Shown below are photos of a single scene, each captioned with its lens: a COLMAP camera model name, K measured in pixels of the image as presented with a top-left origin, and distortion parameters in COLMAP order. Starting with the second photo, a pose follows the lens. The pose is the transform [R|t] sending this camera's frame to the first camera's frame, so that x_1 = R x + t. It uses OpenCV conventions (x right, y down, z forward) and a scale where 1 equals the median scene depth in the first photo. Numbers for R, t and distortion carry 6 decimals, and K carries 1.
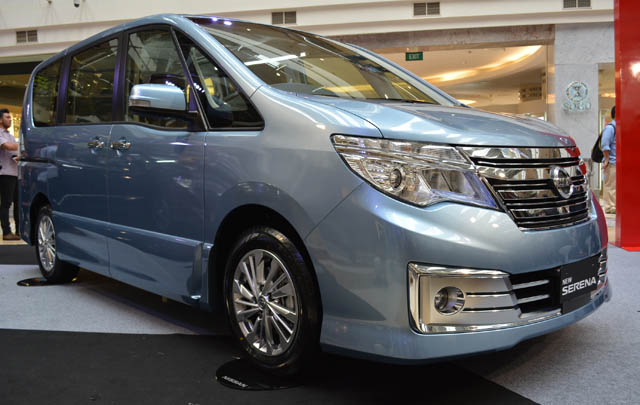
lens RADIAL K [[640.1, 0, 320.0], [0, 640.1, 202.5], [0, 0, 1]] dist [-0.089577, 0.002310]
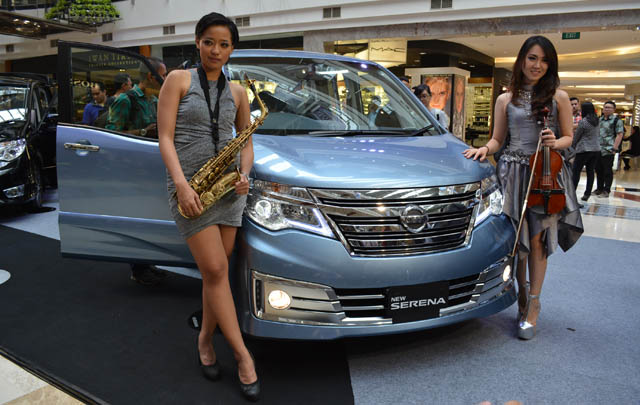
lens RADIAL K [[575.4, 0, 320.0], [0, 575.4, 202.5], [0, 0, 1]] dist [-0.023633, 0.000848]
pose [[0.915992, 0.105633, -0.387041, 0.660876], [-0.064376, 0.990914, 0.118089, -0.189256], [0.395998, -0.083252, 0.914470, -0.098811]]
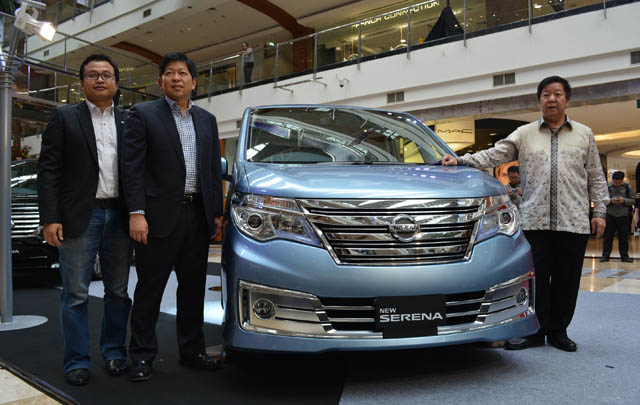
lens RADIAL K [[574.2, 0, 320.0], [0, 574.2, 202.5], [0, 0, 1]] dist [0.004104, -0.011559]
pose [[0.836262, 0.005121, -0.548306, 0.865310], [-0.044515, 0.997290, -0.058579, -0.010587], [0.546520, 0.073396, 0.834224, 0.002299]]
